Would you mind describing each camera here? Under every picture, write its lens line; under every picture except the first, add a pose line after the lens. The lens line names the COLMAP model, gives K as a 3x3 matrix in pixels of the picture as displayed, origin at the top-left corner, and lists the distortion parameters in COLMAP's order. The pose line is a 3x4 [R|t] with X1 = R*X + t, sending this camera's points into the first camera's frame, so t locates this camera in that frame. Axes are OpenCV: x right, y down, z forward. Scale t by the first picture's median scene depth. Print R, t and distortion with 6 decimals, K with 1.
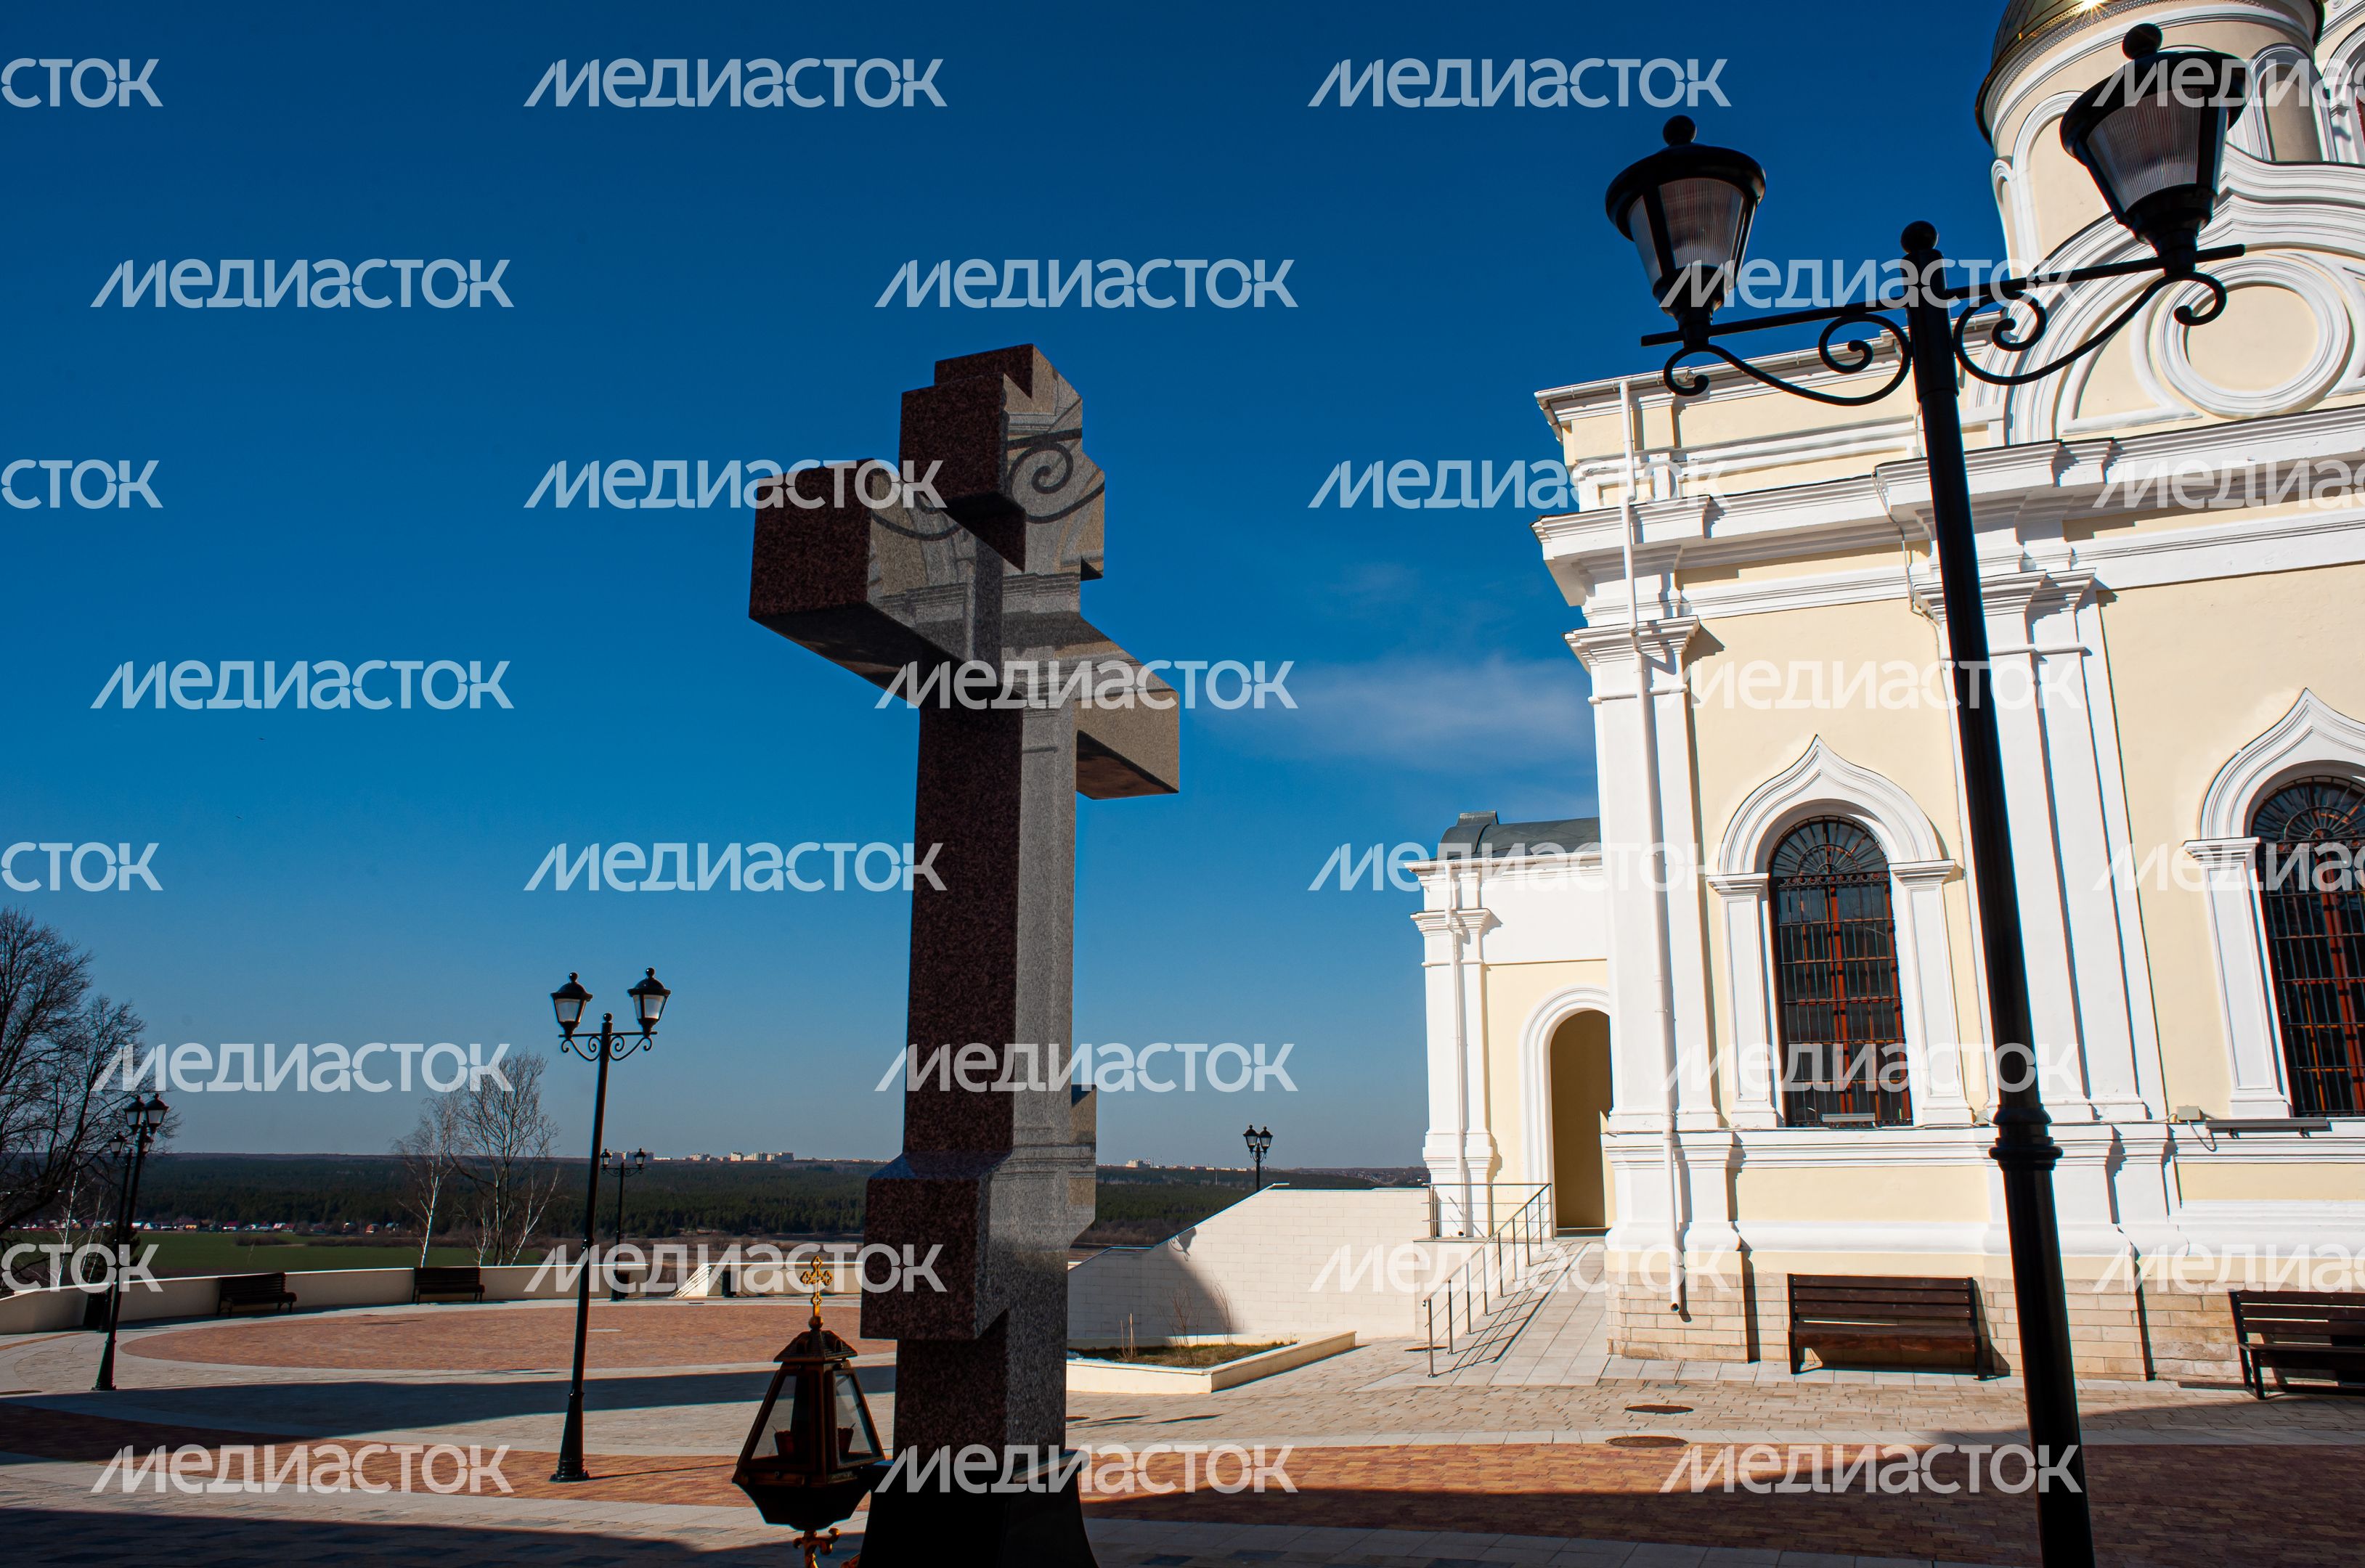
lens RADIAL K [[1675.9, 0, 1201.3], [0, 1675.9, 733.2], [0, 0, 1]] dist [-0.086096, 0.078655]
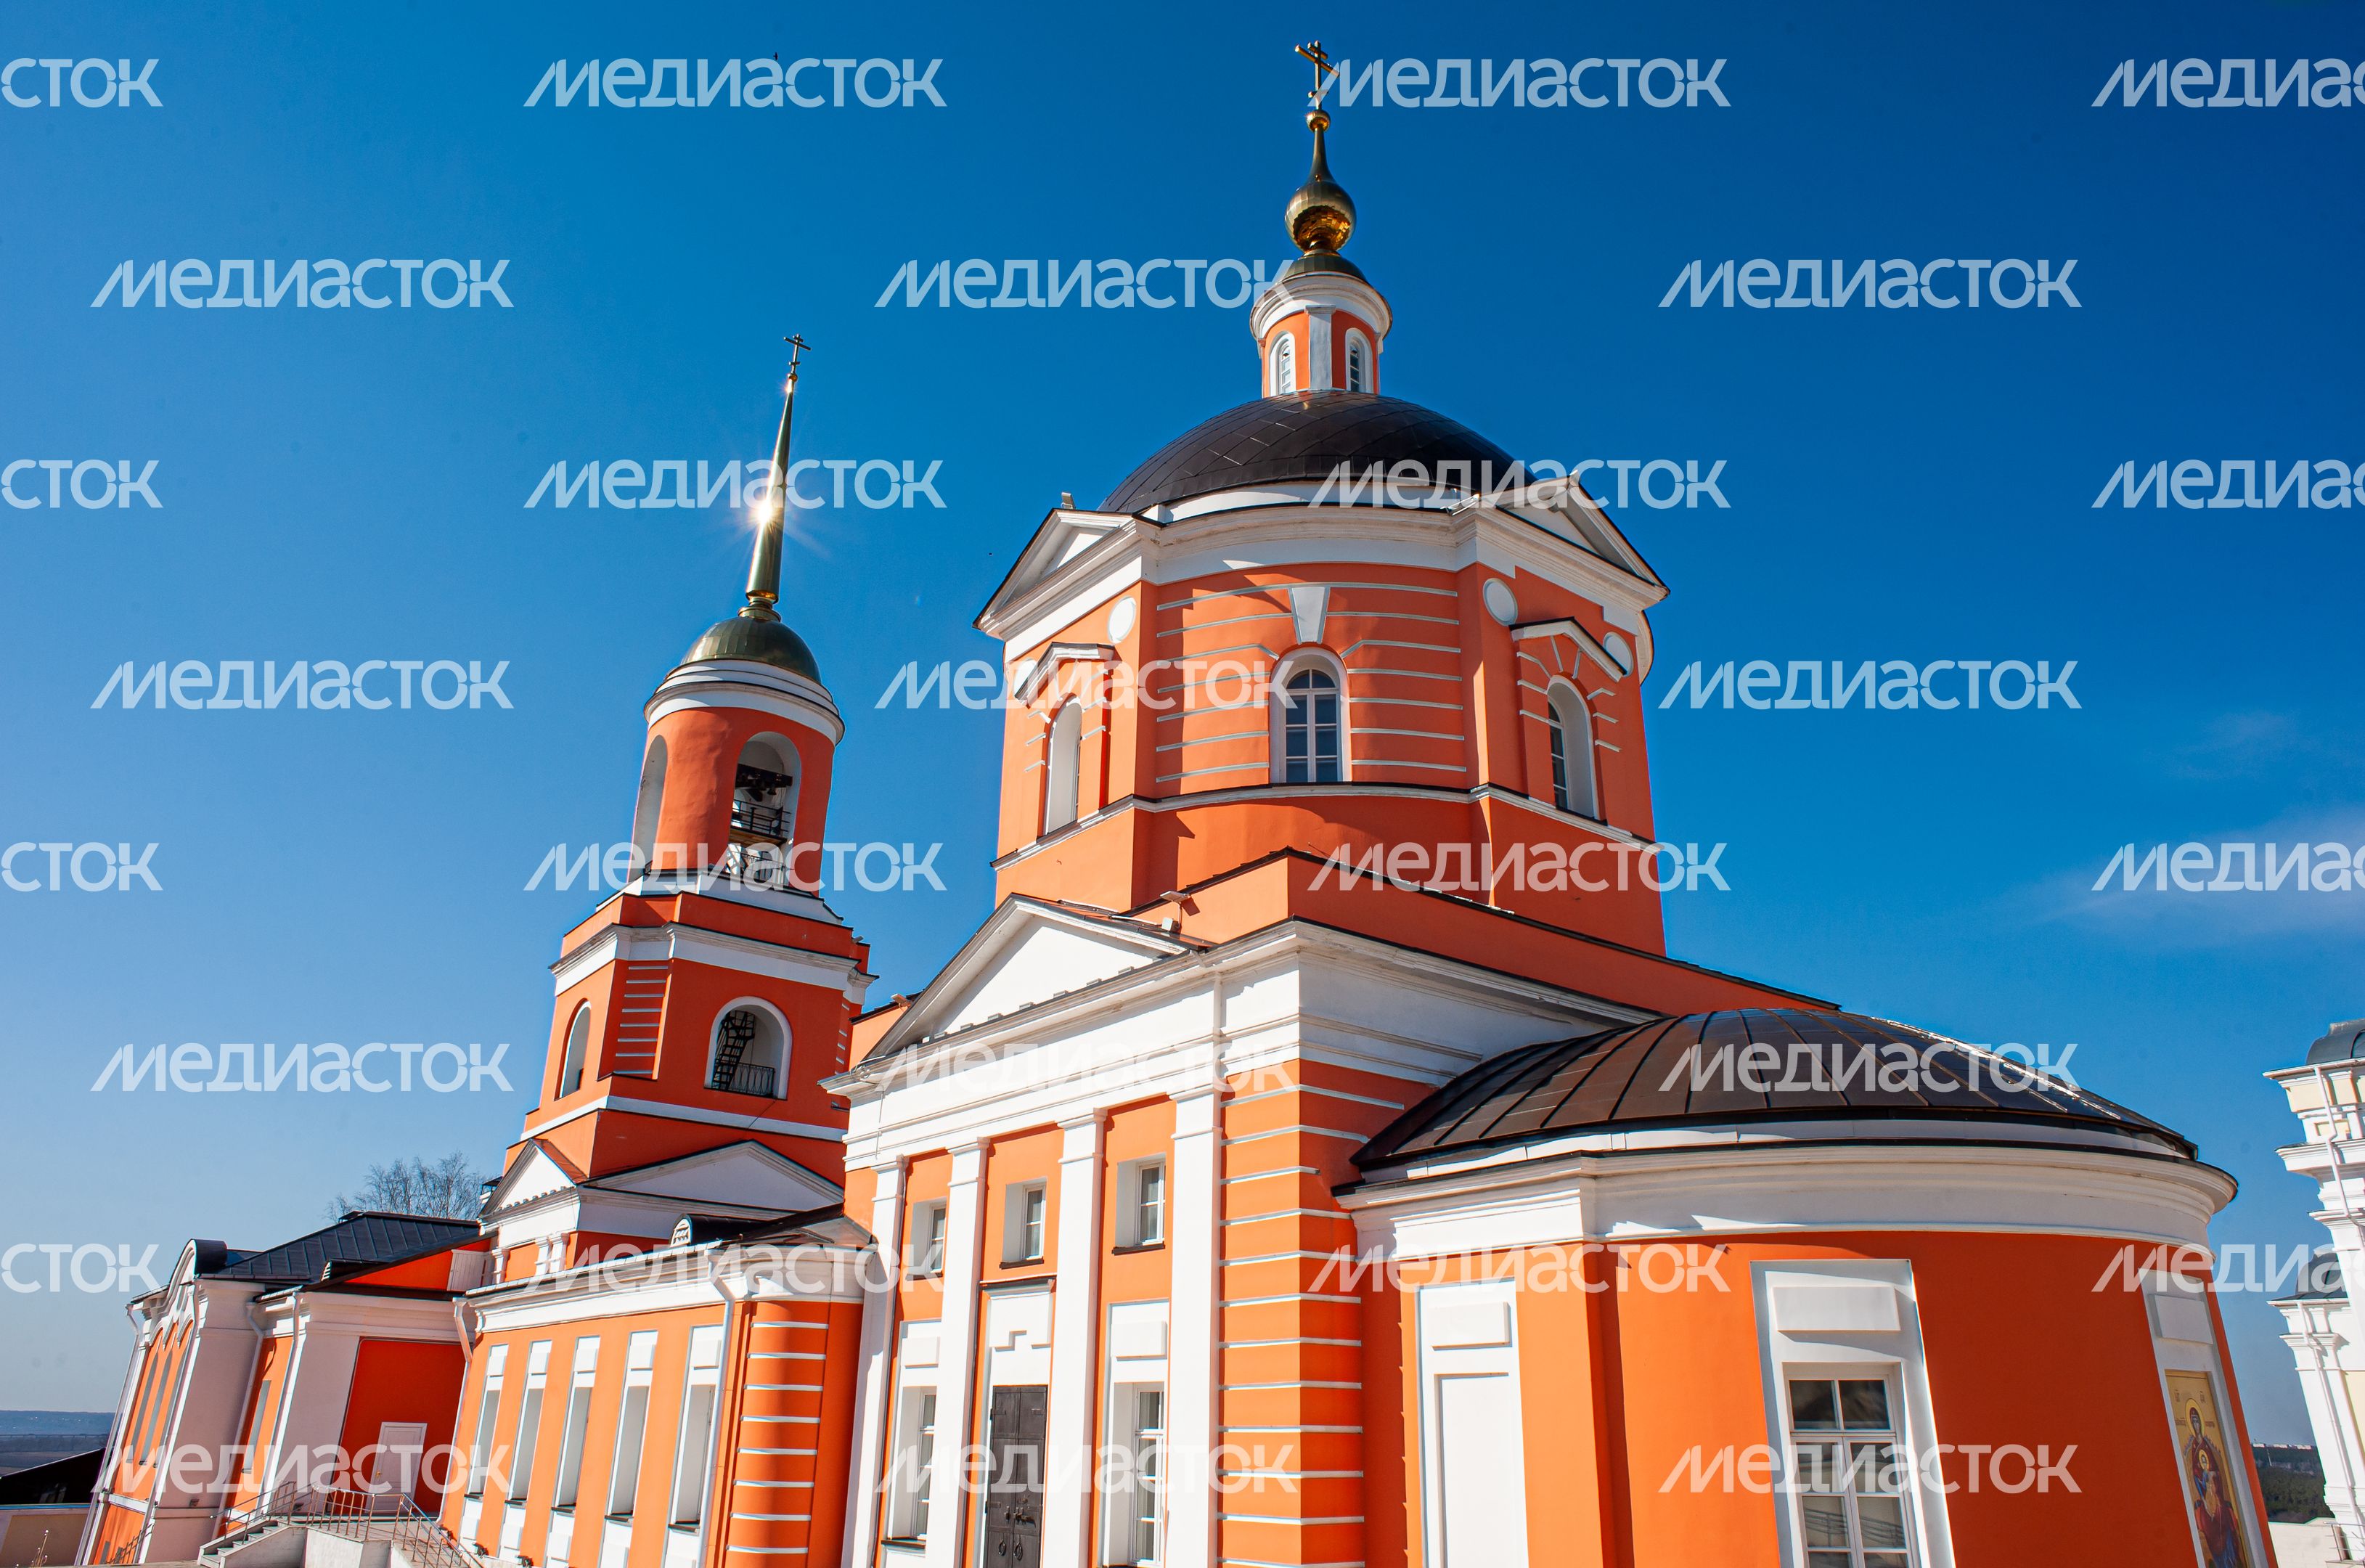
lens RADIAL K [[1624.9, 0, 1198.8], [0, 1624.9, 772.0], [0, 0, 1]] dist [-0.081308, 0.068616]
pose [[0.853990, -0.193355, -0.483026, 0.113796], [0.122393, 0.976986, -0.174697, -0.386959], [0.505688, 0.090071, 0.858002, -1.187619]]
